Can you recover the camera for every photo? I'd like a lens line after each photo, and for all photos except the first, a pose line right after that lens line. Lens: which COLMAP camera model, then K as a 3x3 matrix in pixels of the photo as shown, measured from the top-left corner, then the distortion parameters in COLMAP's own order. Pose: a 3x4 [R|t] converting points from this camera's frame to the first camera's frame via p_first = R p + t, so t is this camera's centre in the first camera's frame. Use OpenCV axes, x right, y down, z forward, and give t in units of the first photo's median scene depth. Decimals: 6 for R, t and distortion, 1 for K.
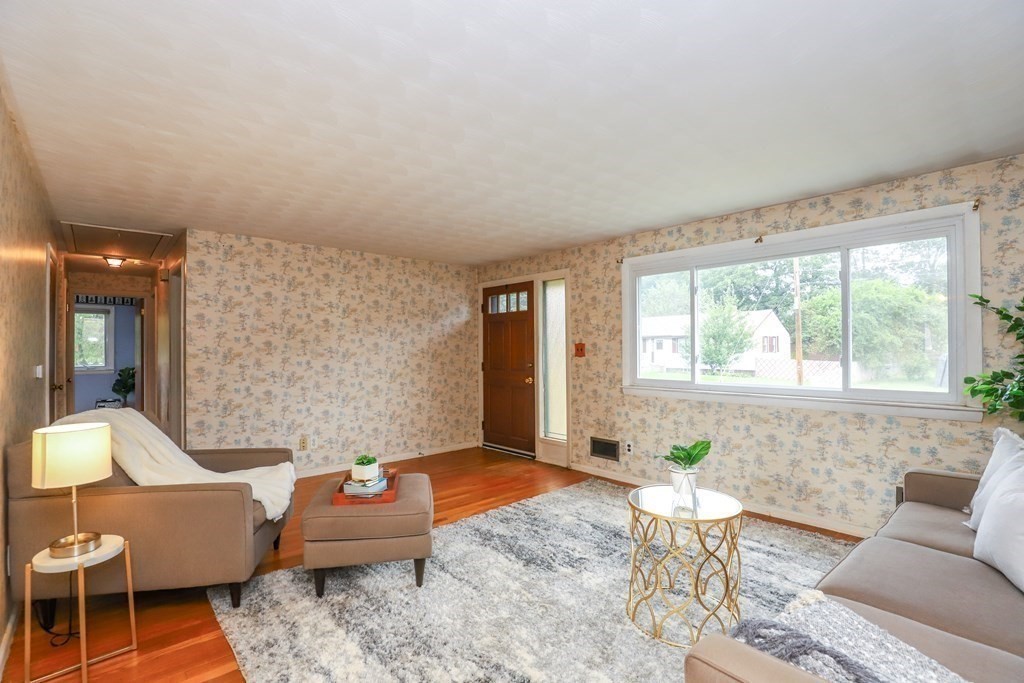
lens RADIAL K [[471.2, 0, 512.0], [0, 471.2, 341.5], [0, 0, 1]] dist [-0.026440, 0.000021]
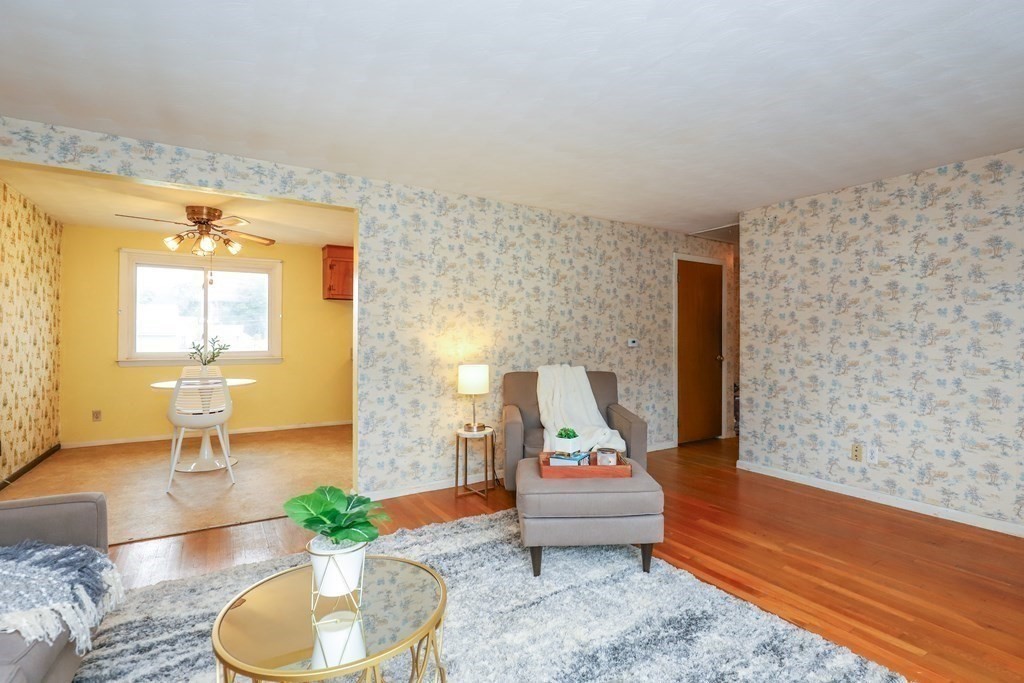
lens RADIAL K [[472.3, 0, 513.3], [0, 472.3, 330.2], [0, 0, 1]] dist [-0.023907, 0.000154]
pose [[-0.156325, -0.008947, -0.987665, 0.391170], [0.011853, 0.999870, -0.010934, 0.025663], [0.987635, -0.013416, -0.156199, 0.594540]]
